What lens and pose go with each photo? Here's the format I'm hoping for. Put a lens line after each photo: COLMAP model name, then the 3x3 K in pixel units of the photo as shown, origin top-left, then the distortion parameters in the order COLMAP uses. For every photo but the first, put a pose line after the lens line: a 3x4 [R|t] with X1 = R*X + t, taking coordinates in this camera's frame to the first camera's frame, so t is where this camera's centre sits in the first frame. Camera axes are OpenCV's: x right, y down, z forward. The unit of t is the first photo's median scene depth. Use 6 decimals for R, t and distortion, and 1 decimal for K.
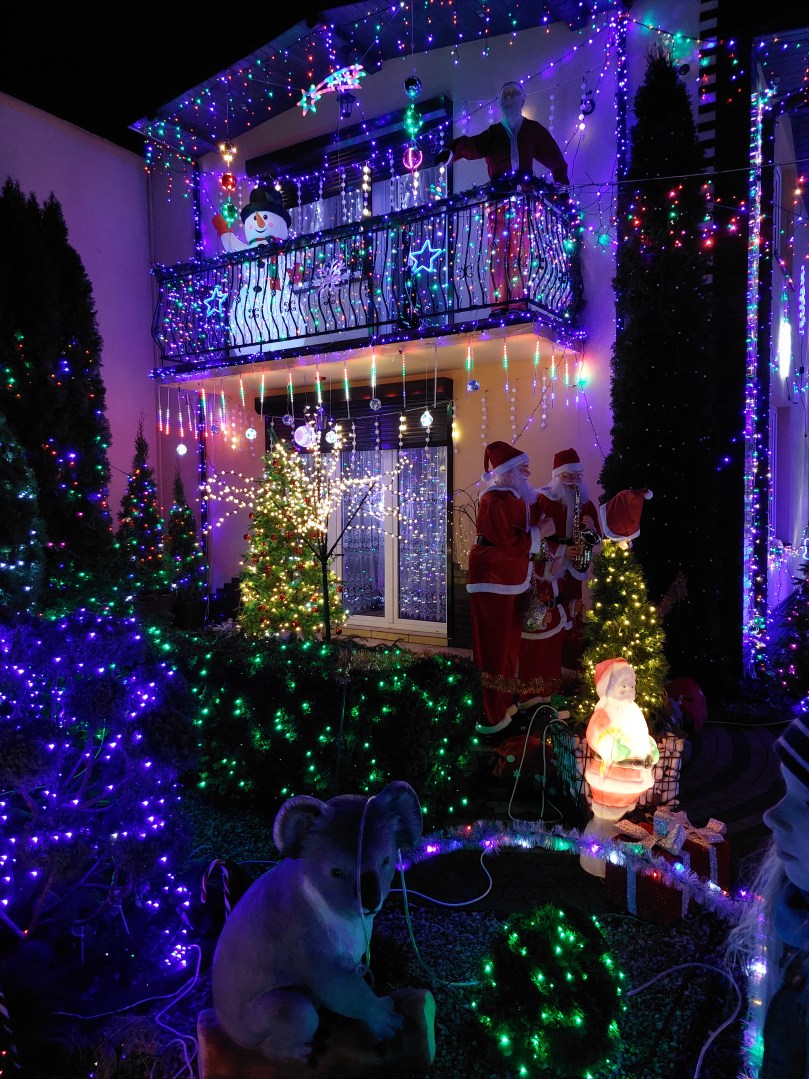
lens RADIAL K [[751.7, 0, 404.5], [0, 751.7, 539.5], [0, 0, 1]] dist [0.034651, -0.034150]
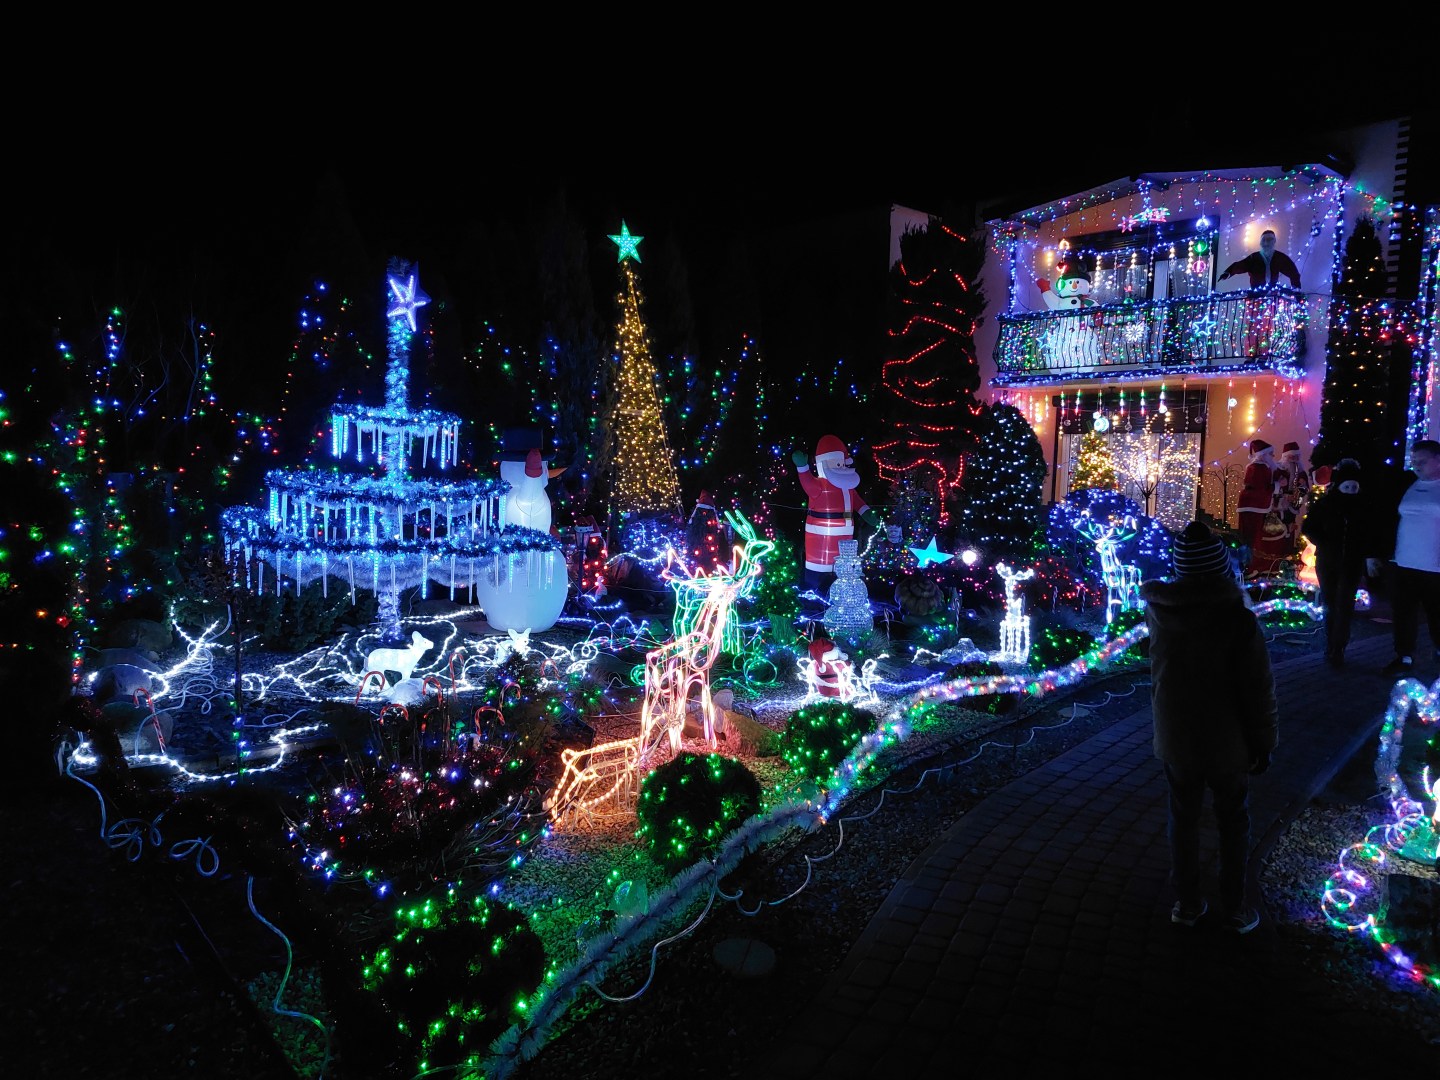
lens RADIAL K [[1003.2, 0, 720.0], [0, 1003.2, 540.0], [0, 0, 1]] dist [0.034651, -0.034150]
pose [[0.965766, 0.054709, -0.253582, -0.454357], [-0.049131, 0.998392, 0.028286, 0.107603], [0.254721, -0.014859, 0.966900, -1.605978]]
